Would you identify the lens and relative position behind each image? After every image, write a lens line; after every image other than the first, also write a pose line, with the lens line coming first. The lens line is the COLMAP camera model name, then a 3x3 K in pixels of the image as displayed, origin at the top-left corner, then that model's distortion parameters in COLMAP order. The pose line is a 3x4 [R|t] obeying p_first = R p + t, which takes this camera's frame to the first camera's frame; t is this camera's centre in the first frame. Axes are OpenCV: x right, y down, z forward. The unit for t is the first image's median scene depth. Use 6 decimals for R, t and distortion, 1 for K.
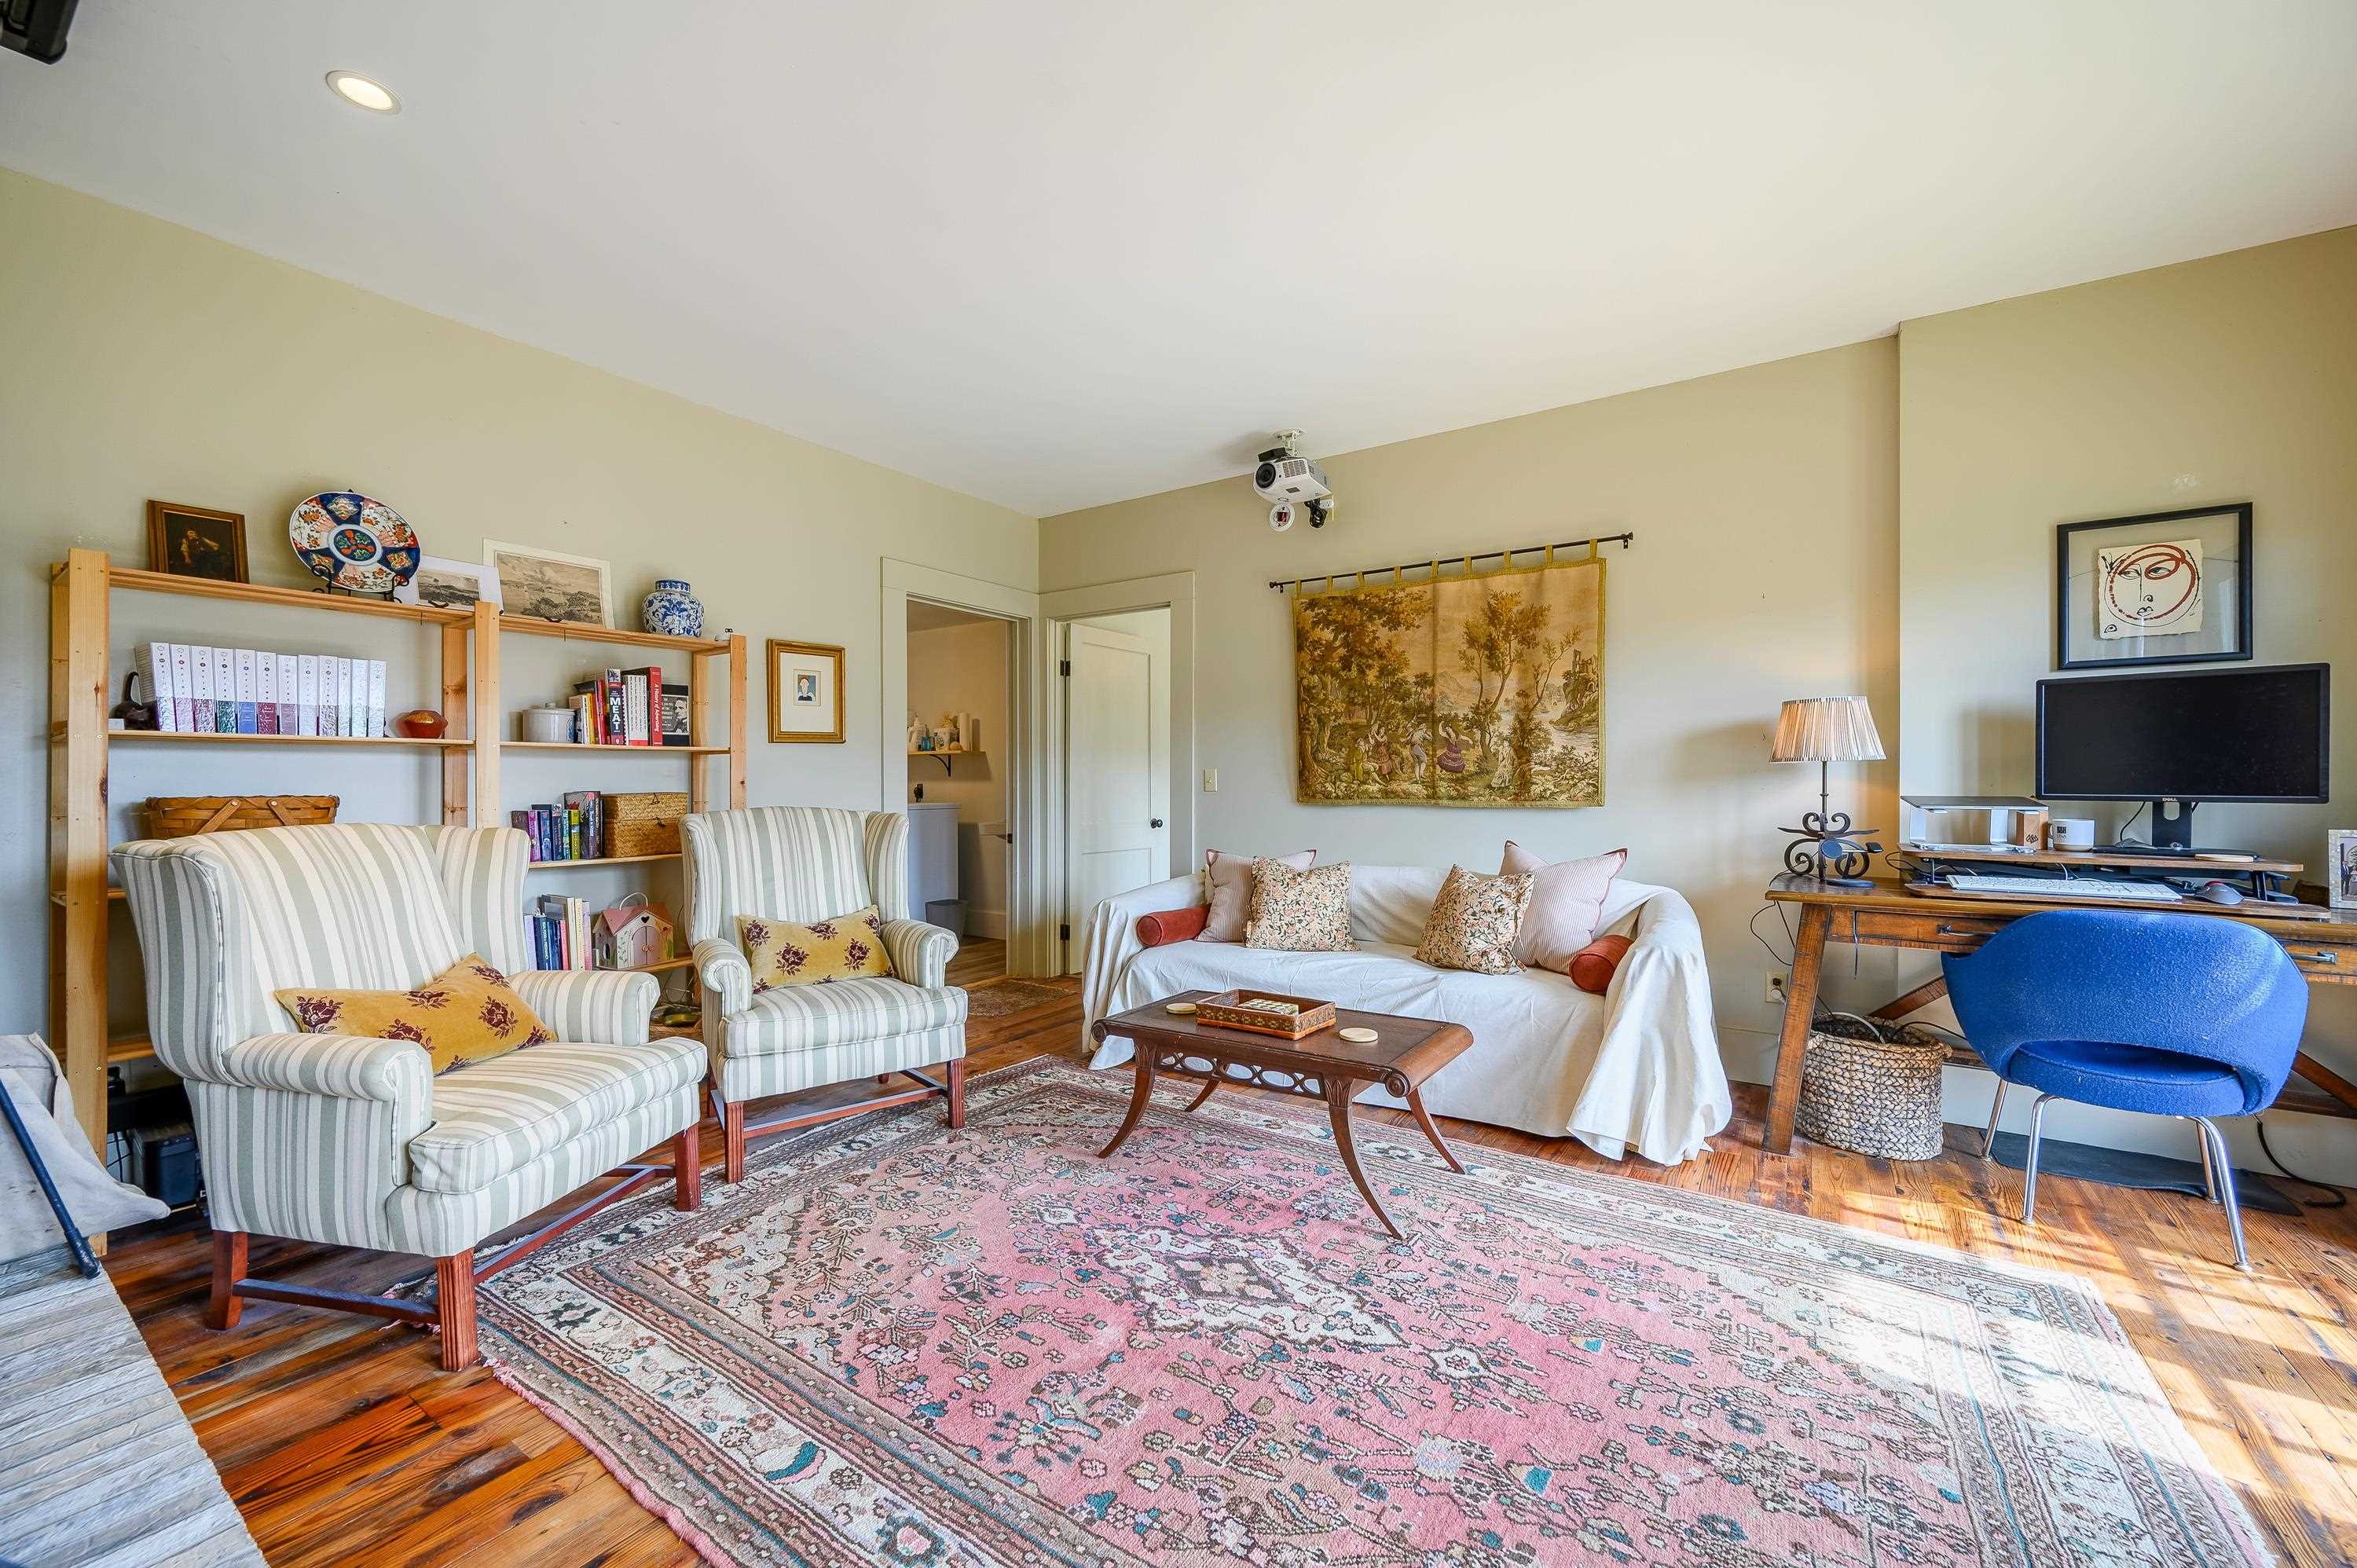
lens RADIAL K [[928.8, 0, 1174.6], [0, 928.8, 782.7], [0, 0, 1]] dist [-0.000600, -0.000442]
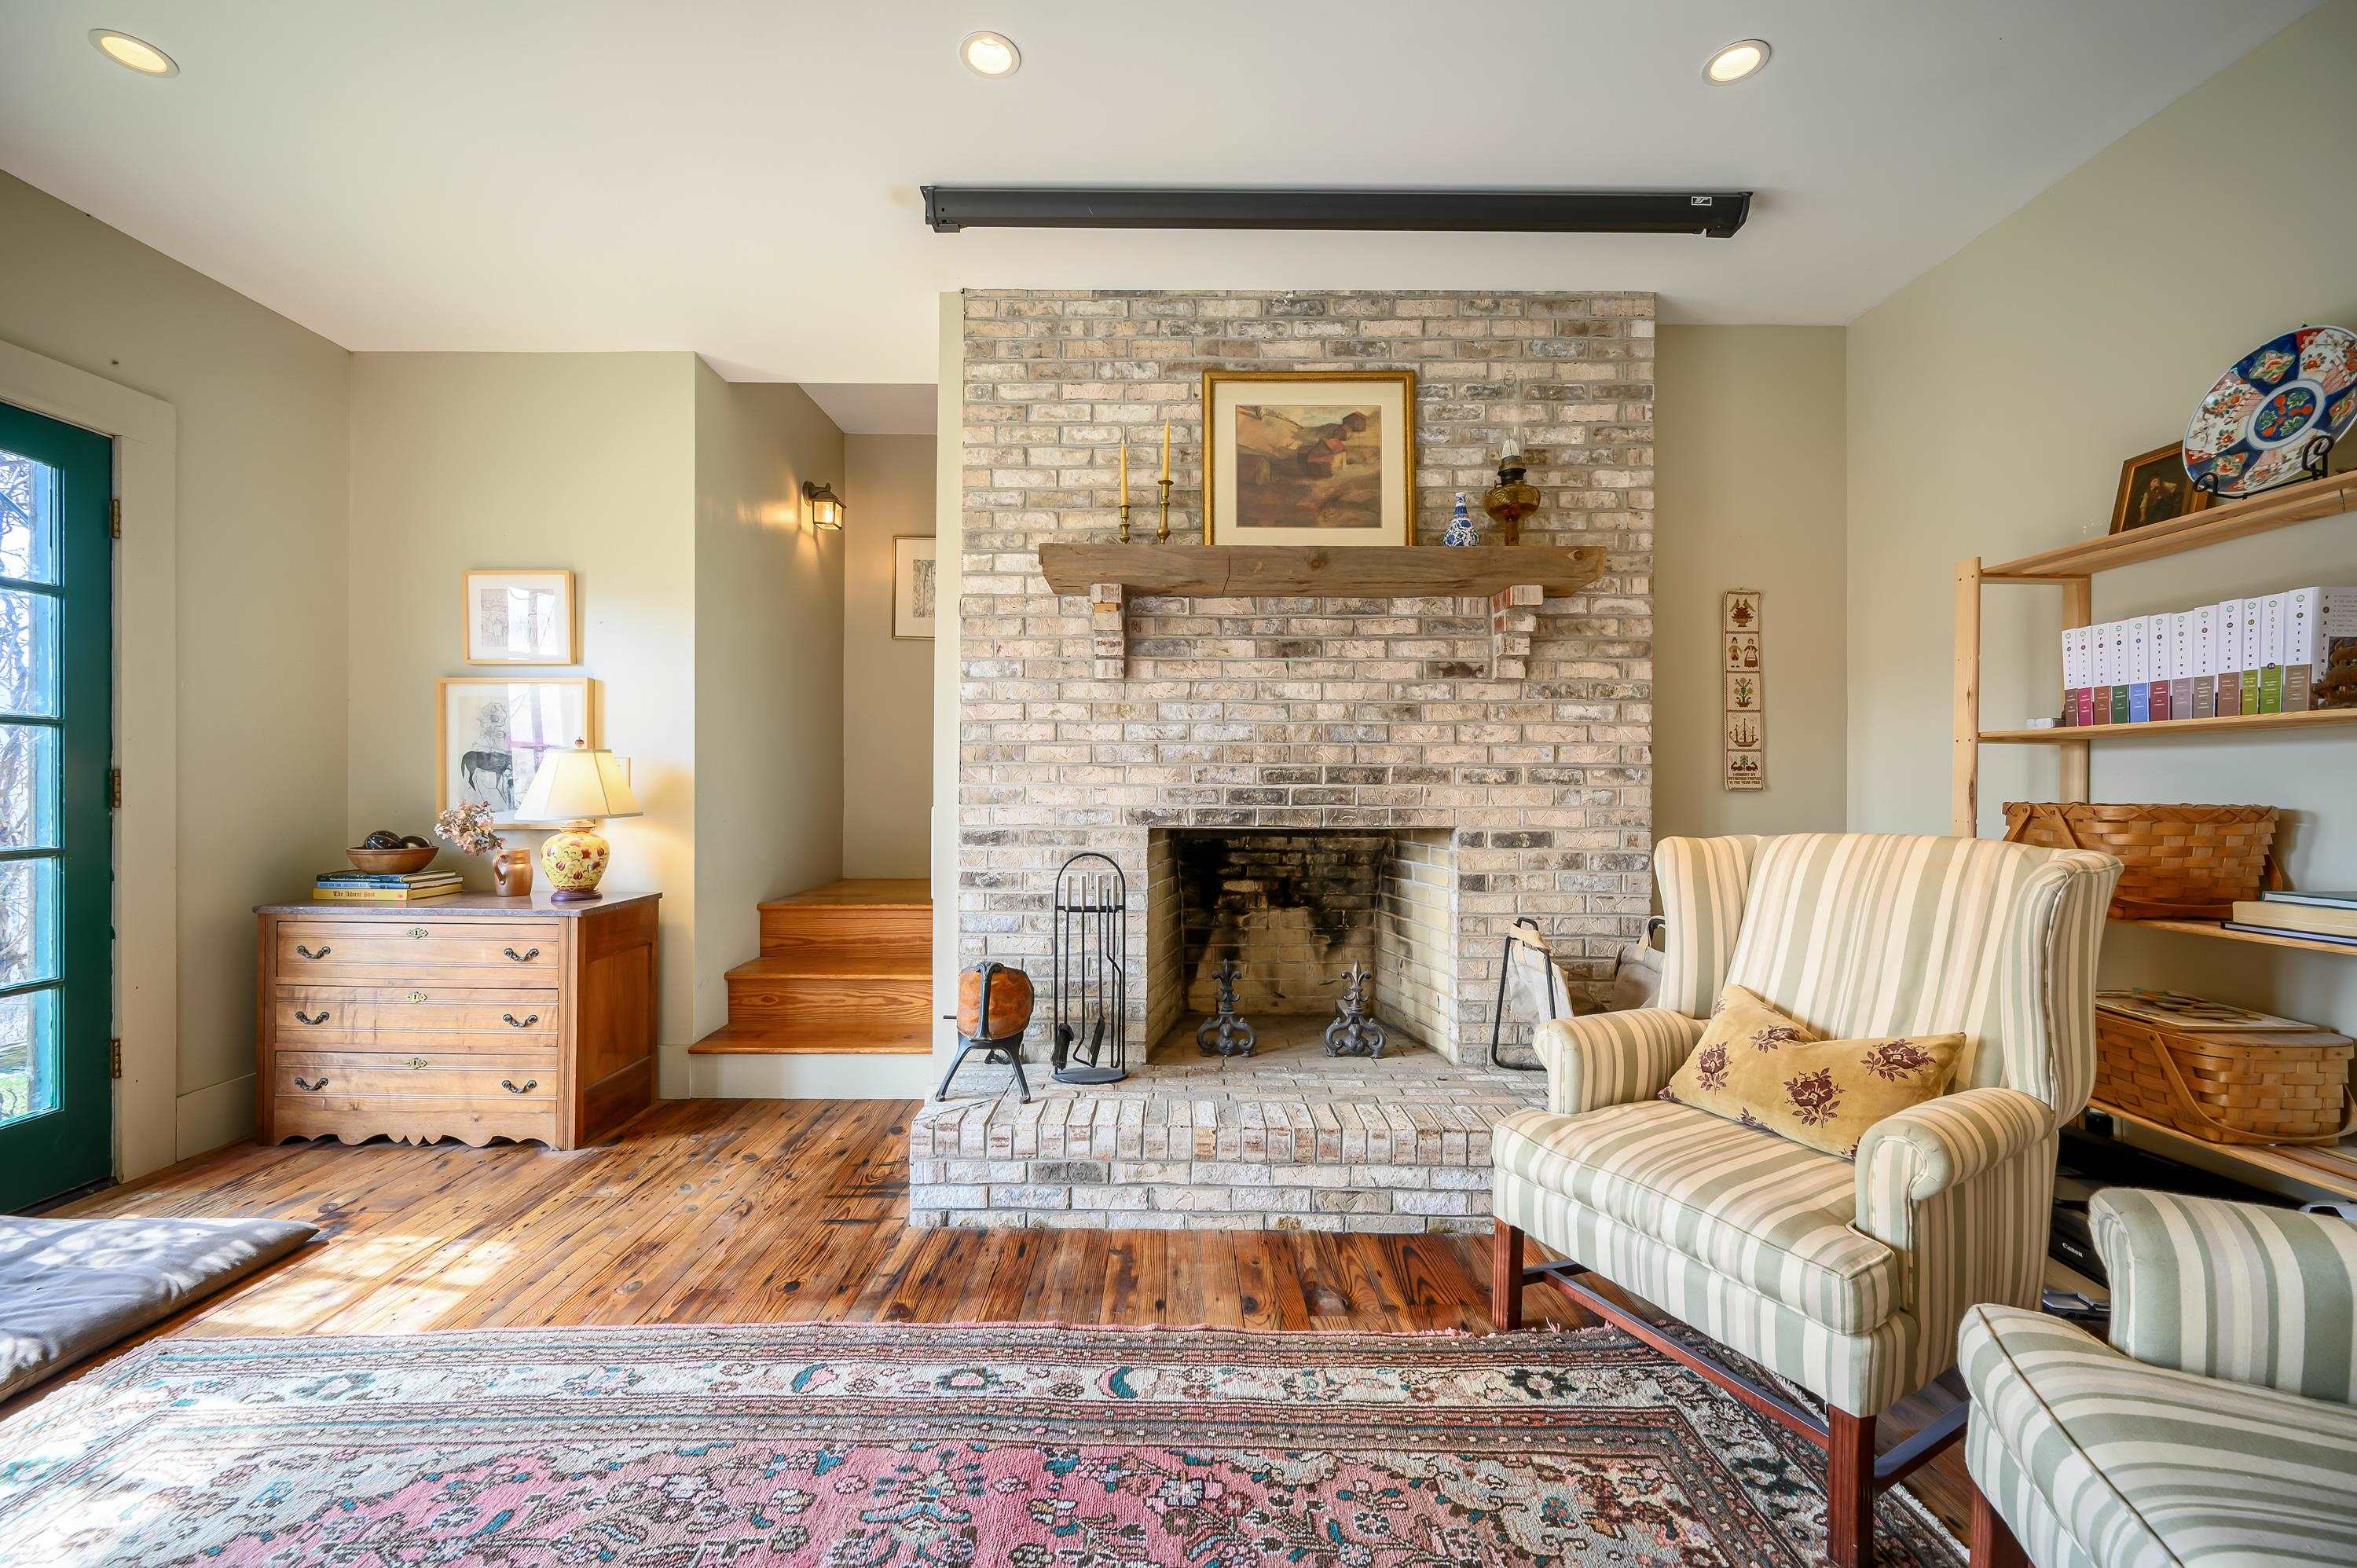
lens RADIAL K [[928.8, 0, 1181.6], [0, 928.8, 779.9], [0, 0, 1]] dist [-0.000600, -0.000442]
pose [[-0.817908, -0.003304, -0.575339, 0.138279], [-0.001674, 0.999993, -0.003363, -0.002061], [0.575346, -0.001788, -0.817908, 1.439025]]
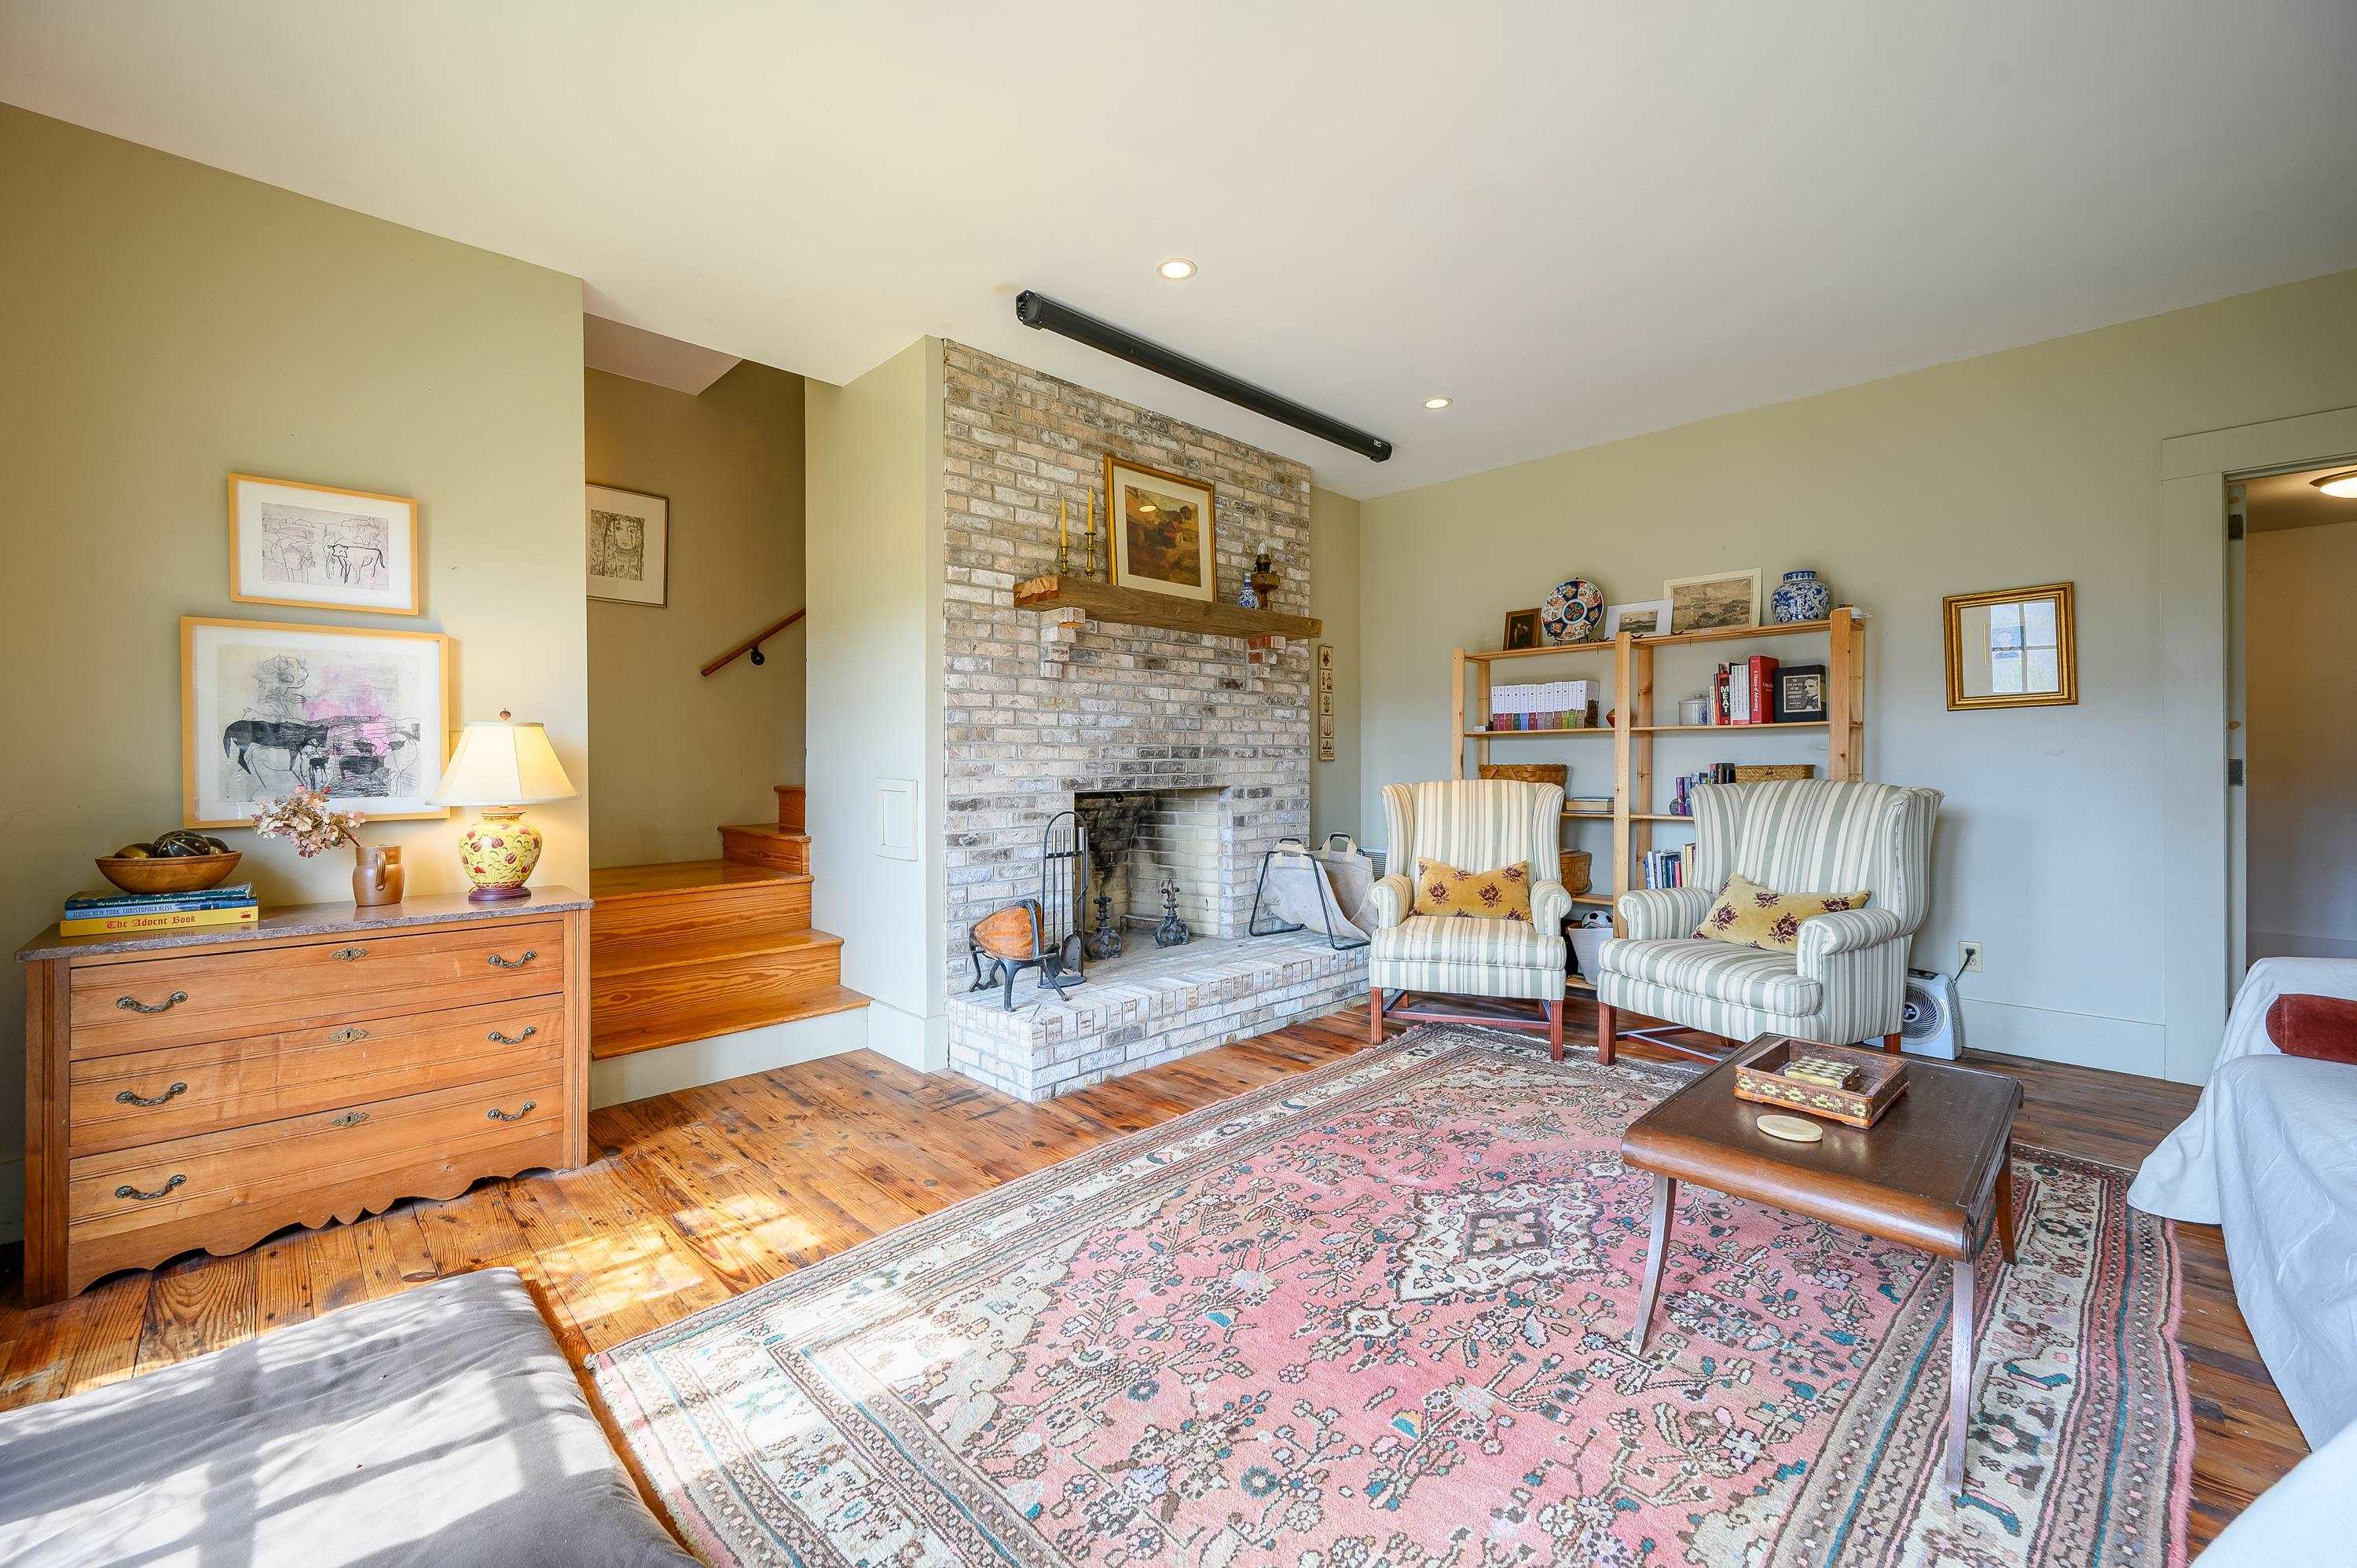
lens RADIAL K [[928.8, 0, 1183.7], [0, 928.8, 765.8], [0, 0, 1]] dist [-0.000600, -0.000442]
pose [[-0.184745, 0.008614, -0.982749, 1.133472], [0.004727, 0.999958, 0.007876, -0.000810], [0.982775, -0.003190, -0.184778, 0.830438]]
